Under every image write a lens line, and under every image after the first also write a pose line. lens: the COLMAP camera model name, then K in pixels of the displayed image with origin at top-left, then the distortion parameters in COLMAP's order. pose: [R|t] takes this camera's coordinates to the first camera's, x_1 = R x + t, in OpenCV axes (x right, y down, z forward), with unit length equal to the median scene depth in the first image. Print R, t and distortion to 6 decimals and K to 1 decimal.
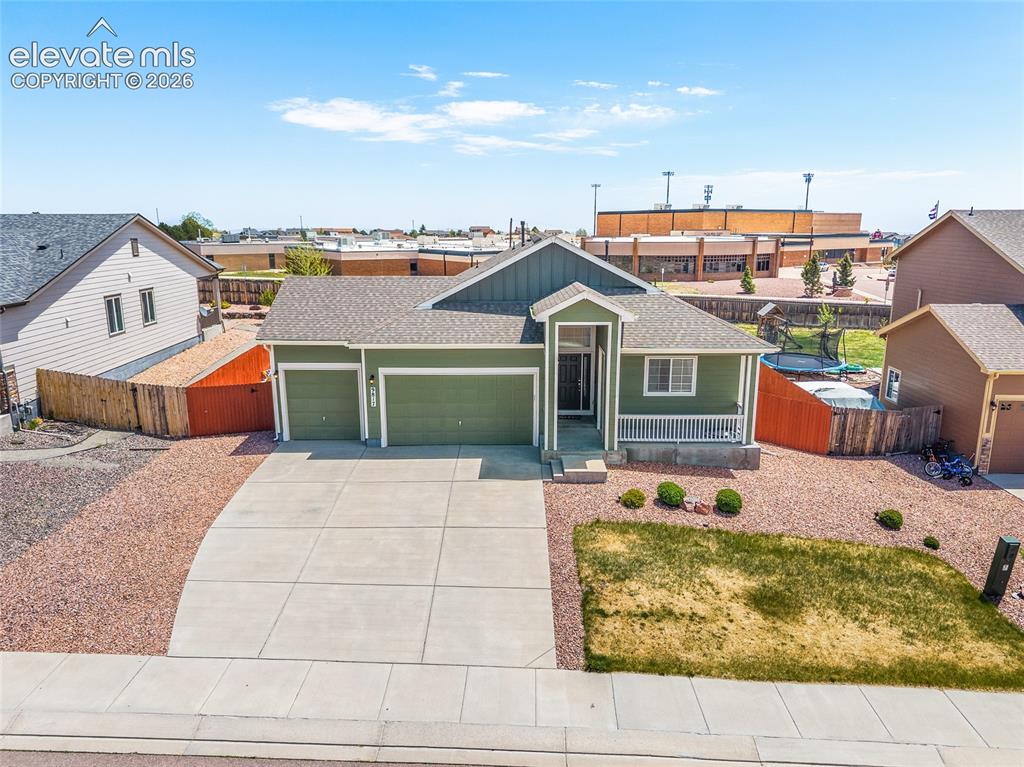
lens RADIAL K [[712.6, 0, 512.0], [0, 712.6, 383.5], [0, 0, 1]] dist [0.007499, -0.003617]
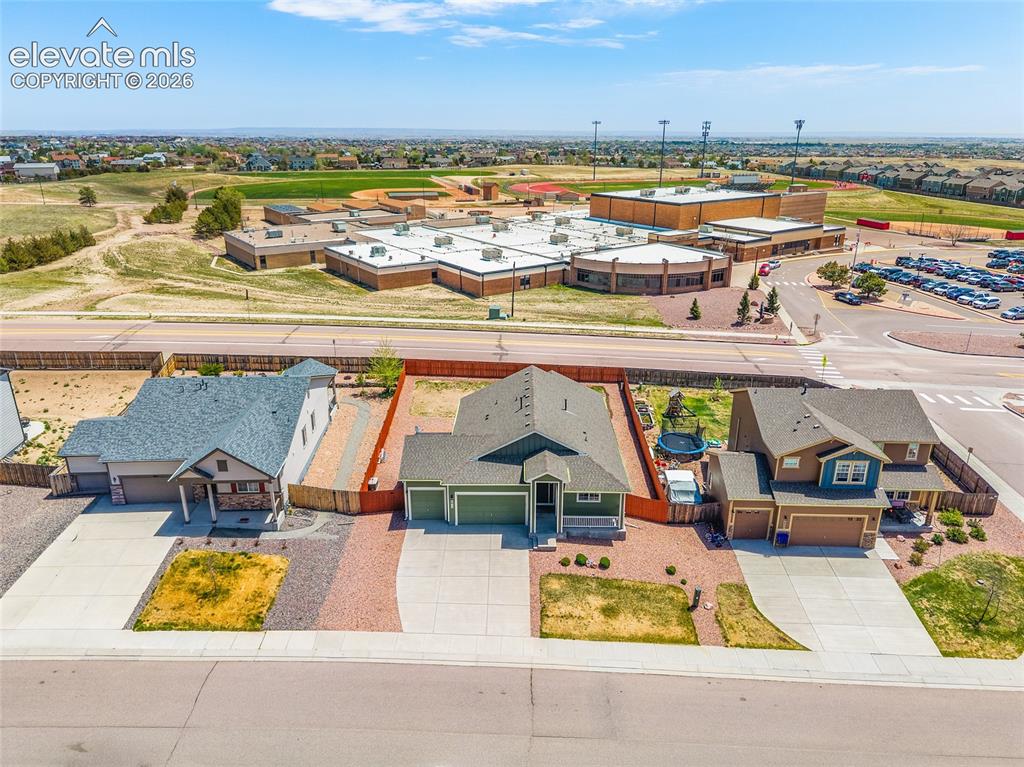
lens RADIAL K [[712.6, 0, 512.0], [0, 712.6, 383.5], [0, 0, 1]] dist [0.007499, -0.003617]
pose [[0.999993, 0.002670, -0.002499, -0.007106], [-0.002321, 0.991437, 0.130566, -0.663939], [0.002826, -0.130559, 0.991437, -1.165763]]
